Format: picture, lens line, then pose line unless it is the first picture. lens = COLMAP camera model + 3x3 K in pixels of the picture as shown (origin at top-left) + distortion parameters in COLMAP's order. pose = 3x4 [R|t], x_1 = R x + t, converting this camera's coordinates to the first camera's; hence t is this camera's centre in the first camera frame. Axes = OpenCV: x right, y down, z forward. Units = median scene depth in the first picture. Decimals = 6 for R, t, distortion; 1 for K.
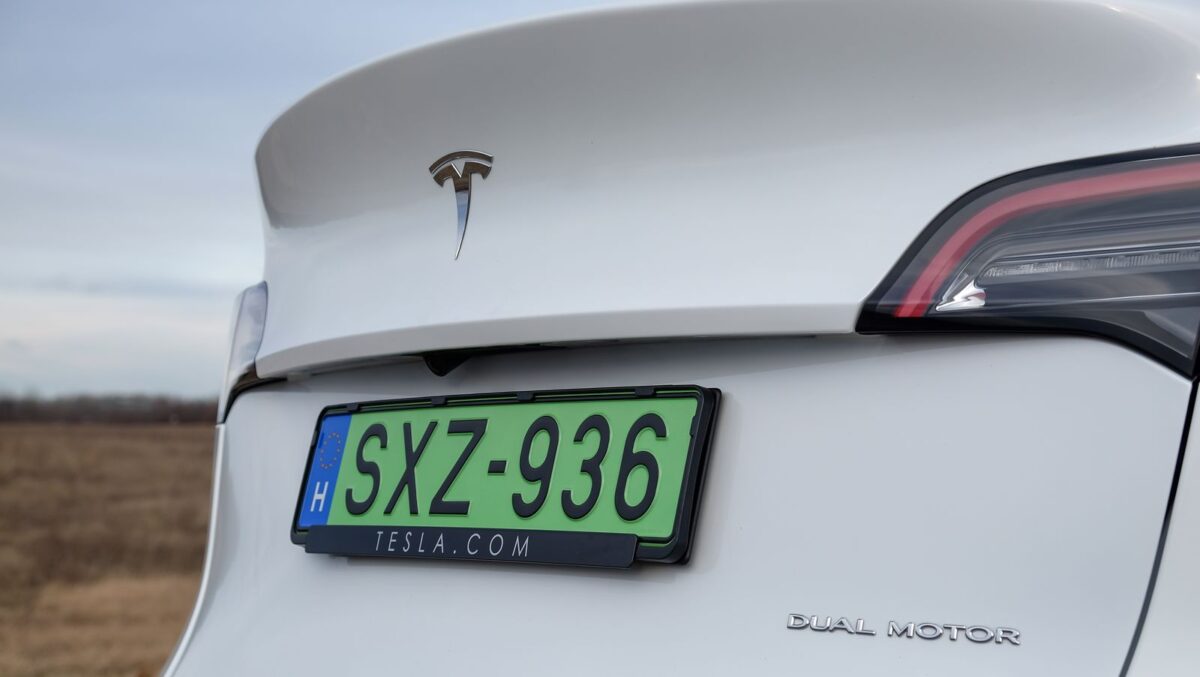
lens RADIAL K [[2185.1, 0, 600.0], [0, 2185.1, 338.5], [0, 0, 1]] dist [-0.043022, 0.492183]
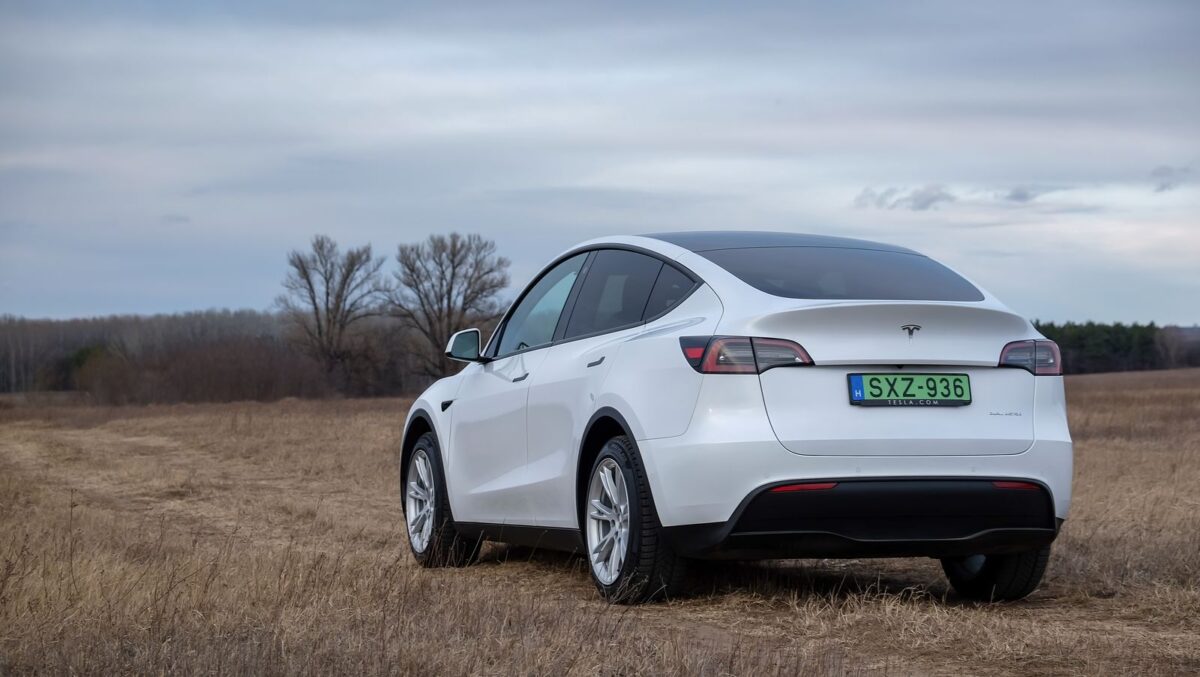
lens RADIAL K [[2775.3, 0, 600.0], [0, 2775.3, 338.5], [0, 0, 1]] dist [0.052286, 0.012710]
pose [[0.321931, 0.015091, 0.946643, -6.510016], [-0.067428, 0.997699, 0.007026, -0.051626], [-0.944359, -0.066092, 0.322208, -0.394251]]
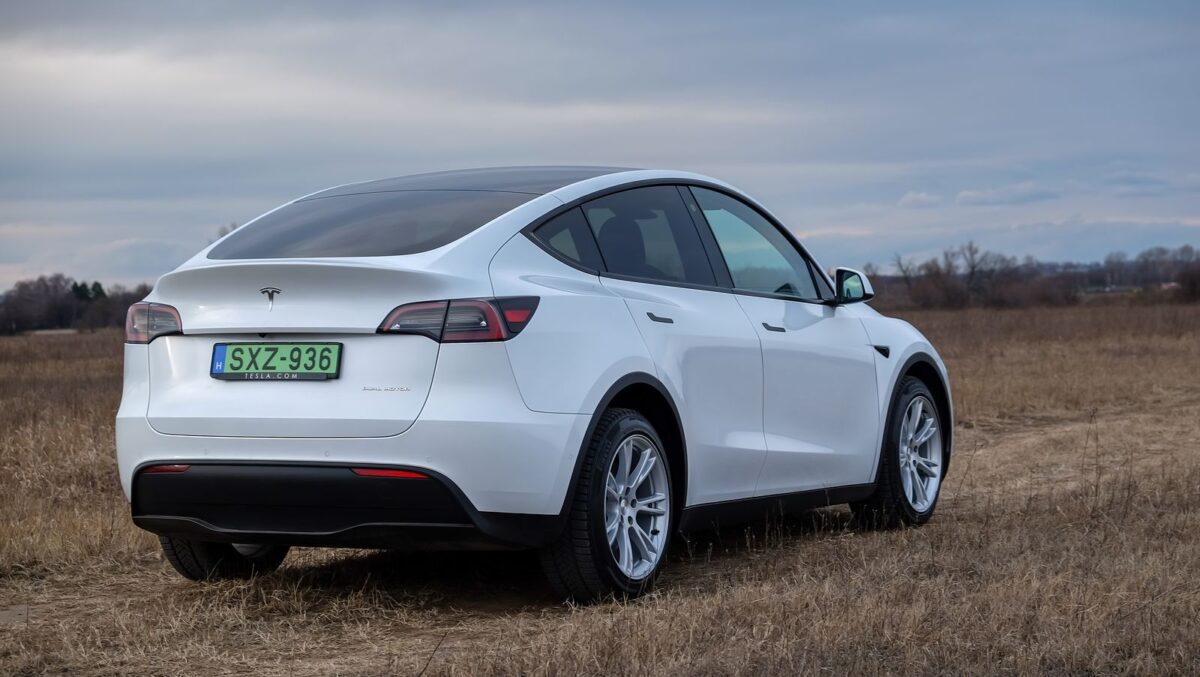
lens RADIAL K [[2775.3, 0, 600.0], [0, 2775.3, 338.5], [0, 0, 1]] dist [0.052286, 0.012710]
pose [[0.901261, -0.022874, 0.432672, -1.942752], [-0.013520, 0.996634, 0.080852, -0.456613], [-0.433065, -0.078718, 0.897919, -4.445163]]
